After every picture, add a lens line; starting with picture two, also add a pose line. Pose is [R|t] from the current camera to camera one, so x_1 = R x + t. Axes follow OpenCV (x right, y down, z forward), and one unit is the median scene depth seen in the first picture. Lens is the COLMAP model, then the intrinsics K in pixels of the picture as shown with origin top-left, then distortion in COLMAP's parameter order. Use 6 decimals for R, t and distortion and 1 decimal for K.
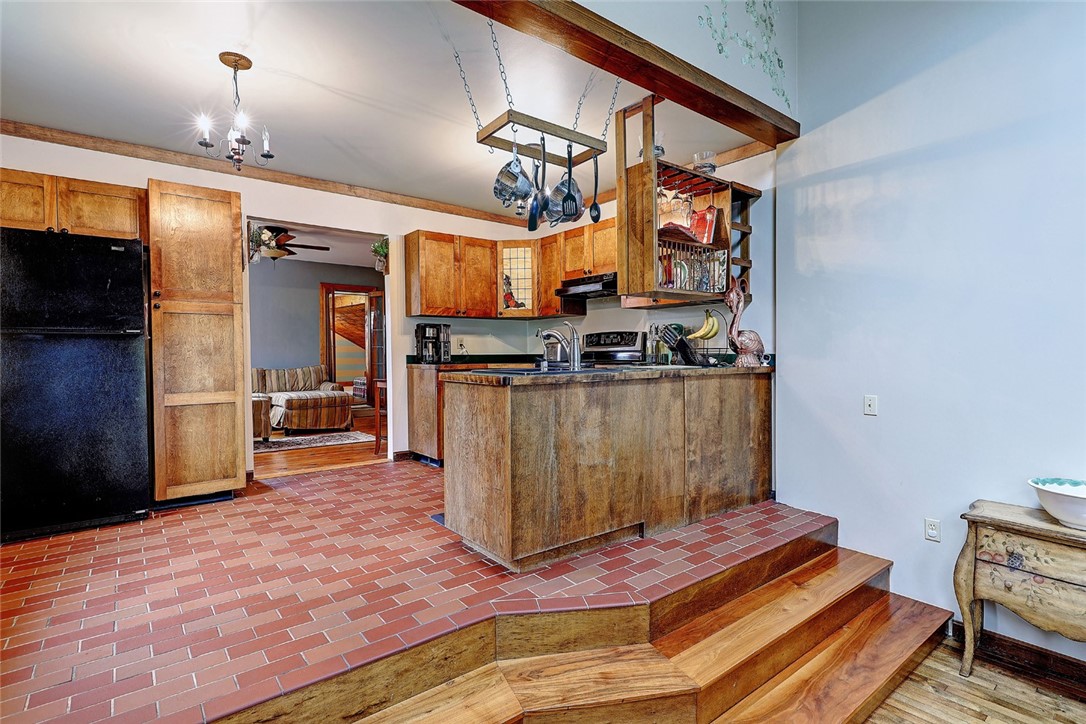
lens RADIAL K [[545.4, 0, 543.0], [0, 545.4, 361.9], [0, 0, 1]] dist [-0.000535, -0.000035]
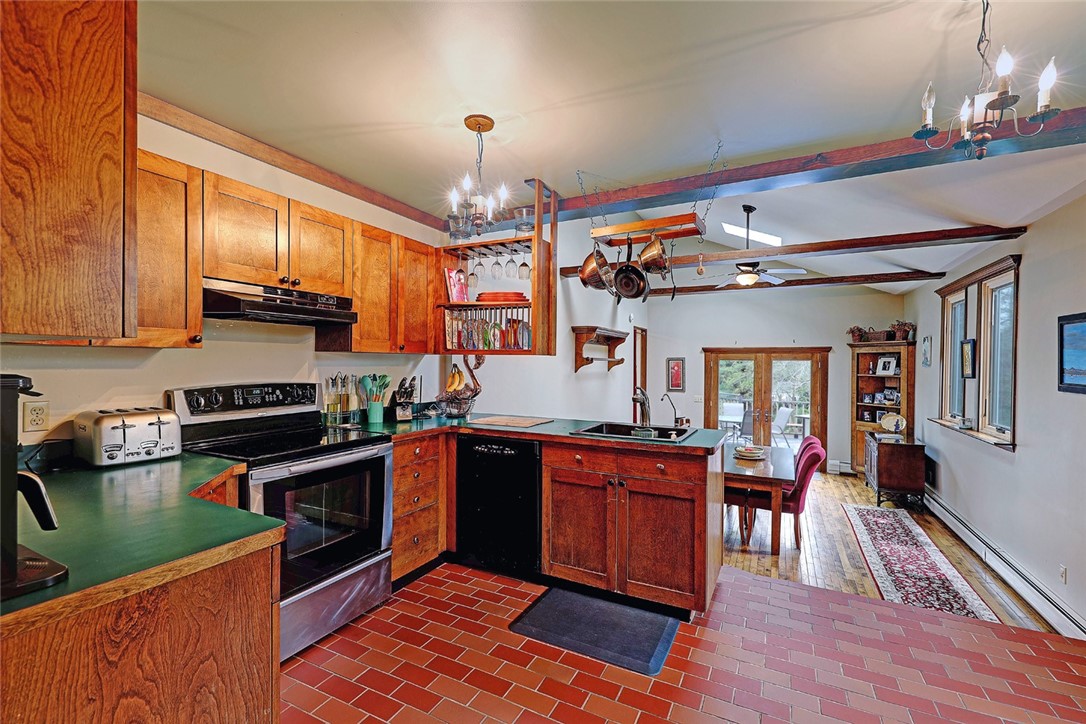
lens RADIAL K [[457.7, 0, 542.8], [0, 457.7, 366.6], [0, 0, 1]] dist [-0.000066, 0.000001]
pose [[-0.420460, -0.001650, 0.907310, -0.467938], [0.012116, 0.999899, 0.007433, -0.075738], [-0.907230, 0.014118, -0.420397, 0.953453]]
